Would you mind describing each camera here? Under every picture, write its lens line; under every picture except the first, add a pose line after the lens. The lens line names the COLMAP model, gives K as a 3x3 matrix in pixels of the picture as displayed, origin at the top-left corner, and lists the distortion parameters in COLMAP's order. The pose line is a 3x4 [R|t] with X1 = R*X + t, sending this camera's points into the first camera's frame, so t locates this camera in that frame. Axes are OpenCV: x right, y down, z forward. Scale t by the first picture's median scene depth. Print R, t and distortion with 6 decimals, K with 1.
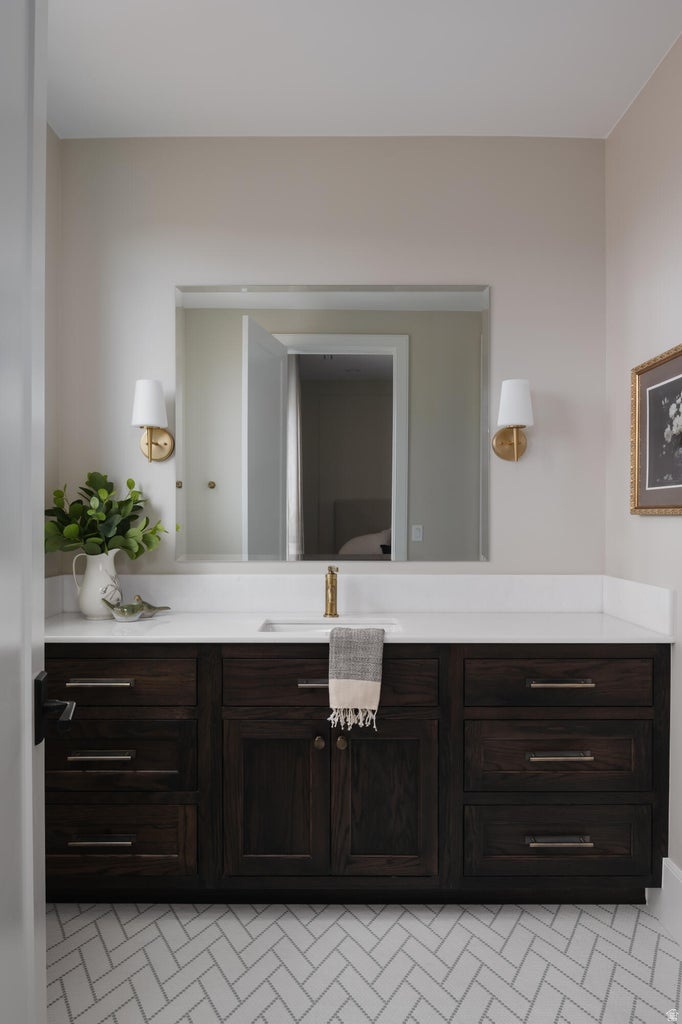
lens RADIAL K [[694.5, 0, 341.0], [0, 694.5, 512.0], [0, 0, 1]] dist [-0.005545, -0.004337]
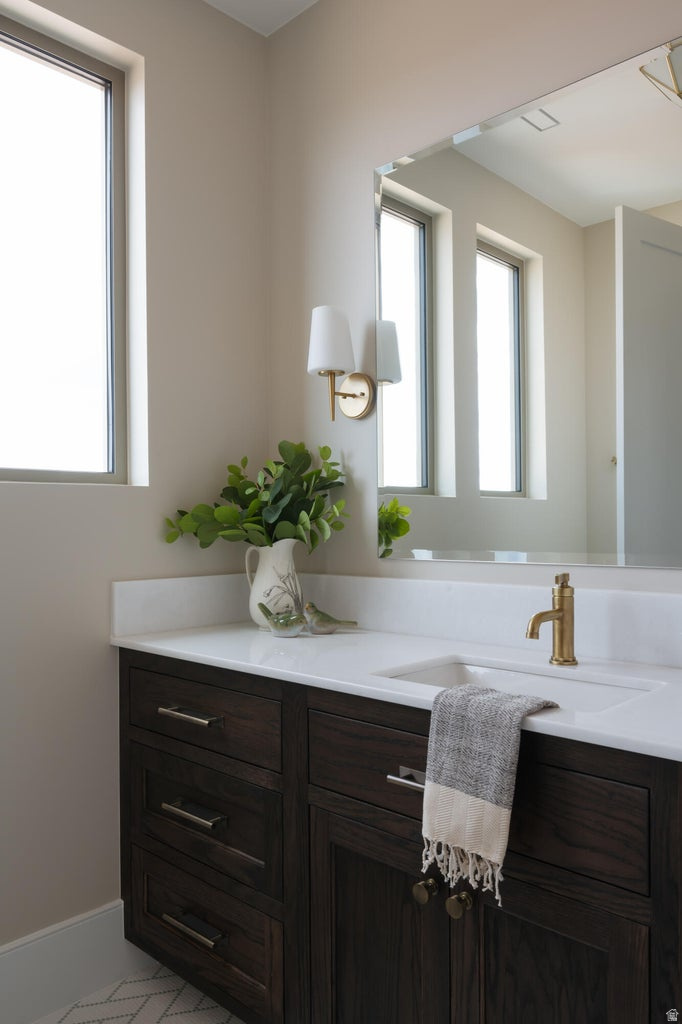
lens RADIAL K [[761.4, 0, 341.0], [0, 761.4, 512.0], [0, 0, 1]] dist [0.006002, -0.029798]
pose [[0.711099, -0.017079, -0.702884, 0.346651], [0.016485, 0.999835, -0.007617, 0.036377], [0.702898, -0.006171, 0.711264, 0.524094]]
